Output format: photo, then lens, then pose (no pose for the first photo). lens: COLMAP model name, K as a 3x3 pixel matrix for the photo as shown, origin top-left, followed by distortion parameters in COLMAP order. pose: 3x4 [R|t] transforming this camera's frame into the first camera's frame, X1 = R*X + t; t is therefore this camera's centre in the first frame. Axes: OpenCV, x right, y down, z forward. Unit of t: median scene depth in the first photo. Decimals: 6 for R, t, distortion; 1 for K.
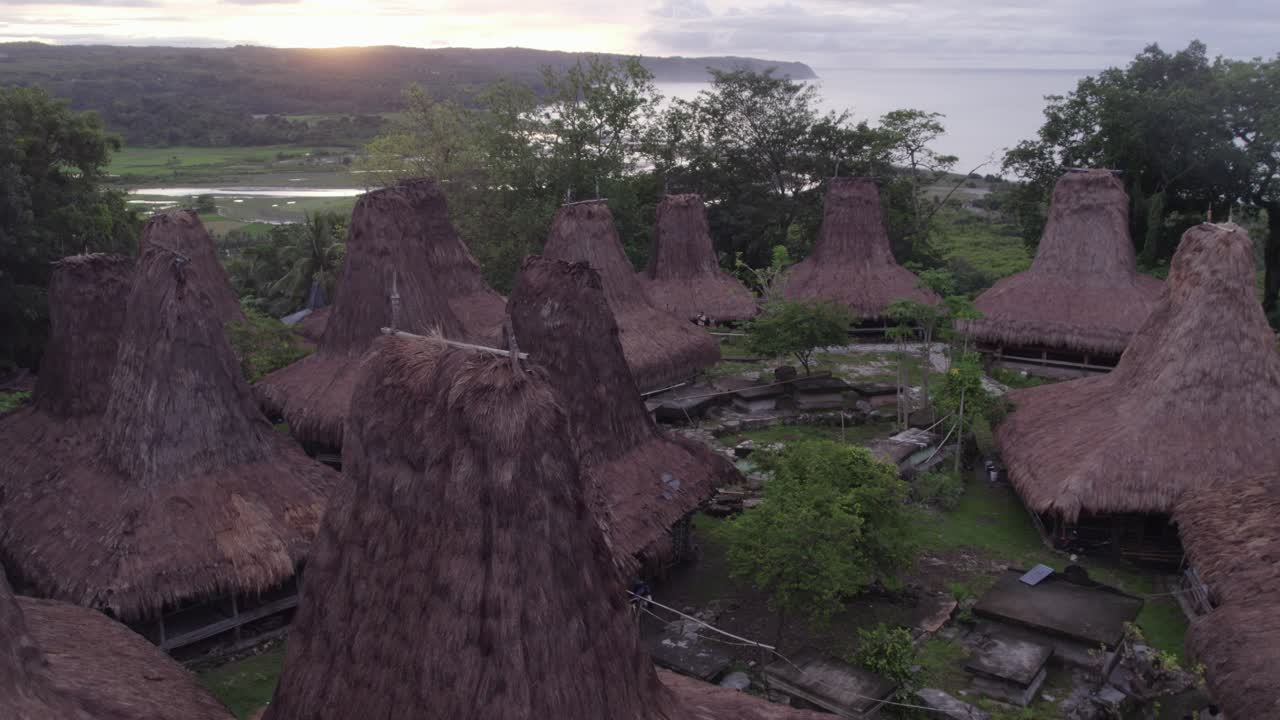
lens RADIAL K [[1163.1, 0, 640.0], [0, 1163.1, 360.0], [0, 0, 1]] dist [-0.049731, -0.008755]
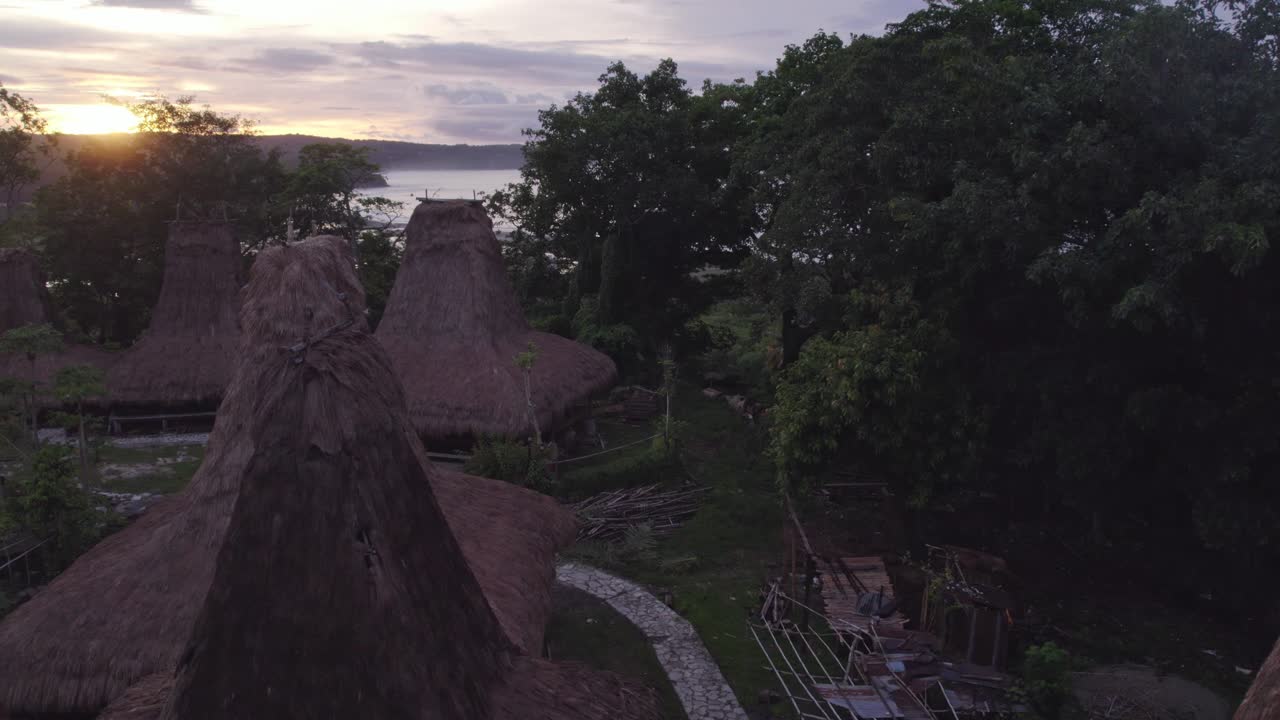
lens RADIAL K [[1163.1, 0, 640.0], [0, 1163.1, 360.0], [0, 0, 1]] dist [-0.049731, -0.008755]
pose [[0.984525, -0.026142, 0.173286, 0.406874], [0.038733, 0.996817, -0.069679, 0.002404], [-0.170913, 0.075312, 0.982404, 0.232691]]
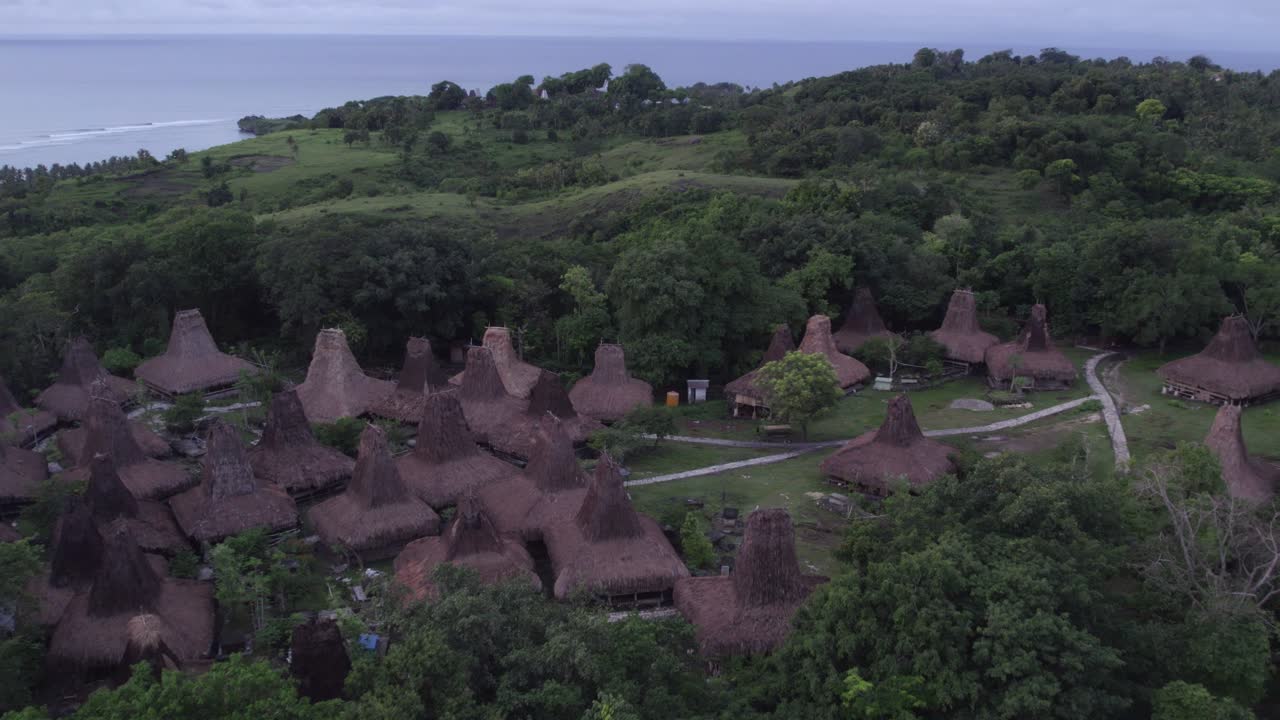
lens RADIAL K [[1163.1, 0, 640.0], [0, 1163.1, 360.0], [0, 0, 1]] dist [-0.049731, -0.008755]
pose [[0.238921, -0.261542, 0.935154, -1.714592], [0.229226, 0.951018, 0.207414, -0.370000], [-0.943595, 0.164806, 0.287170, -0.553776]]
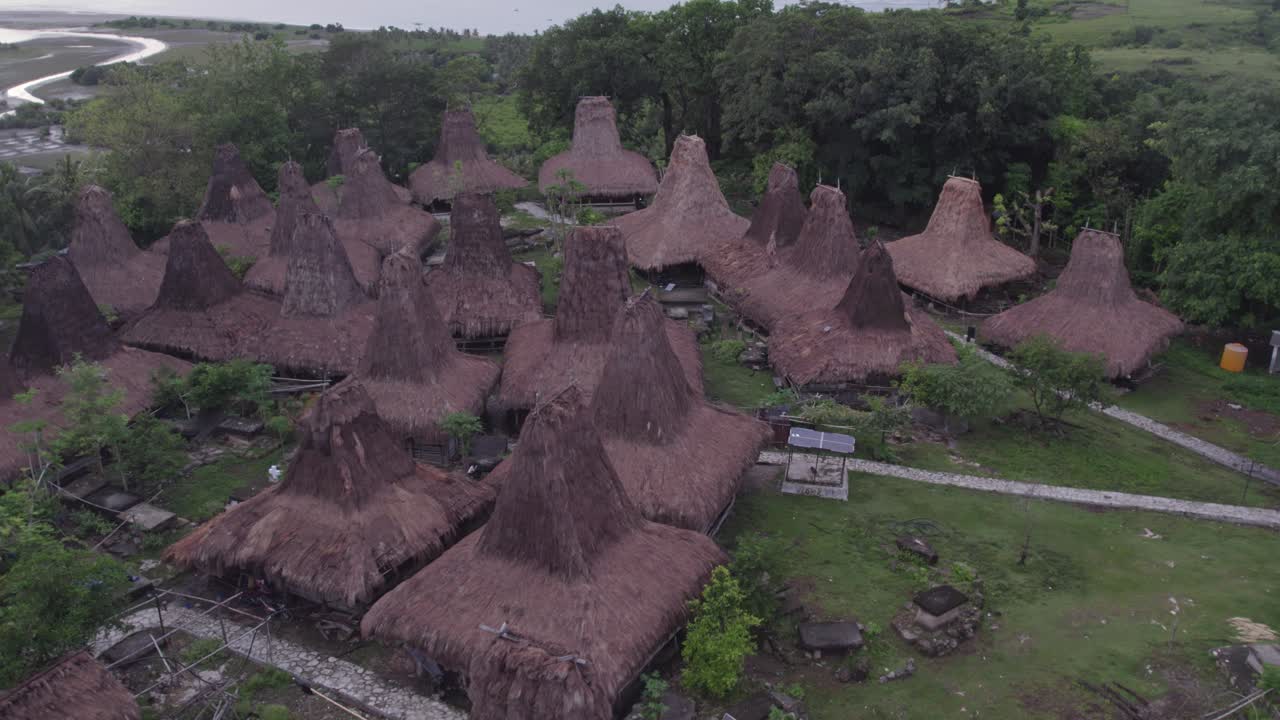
lens RADIAL K [[1163.1, 0, 640.0], [0, 1163.1, 360.0], [0, 0, 1]] dist [-0.049731, -0.008755]
pose [[0.843980, -0.204274, 0.495954, -0.590793], [0.137177, 0.976093, 0.168595, -0.061800], [-0.518537, -0.074258, 0.851825, -0.691908]]
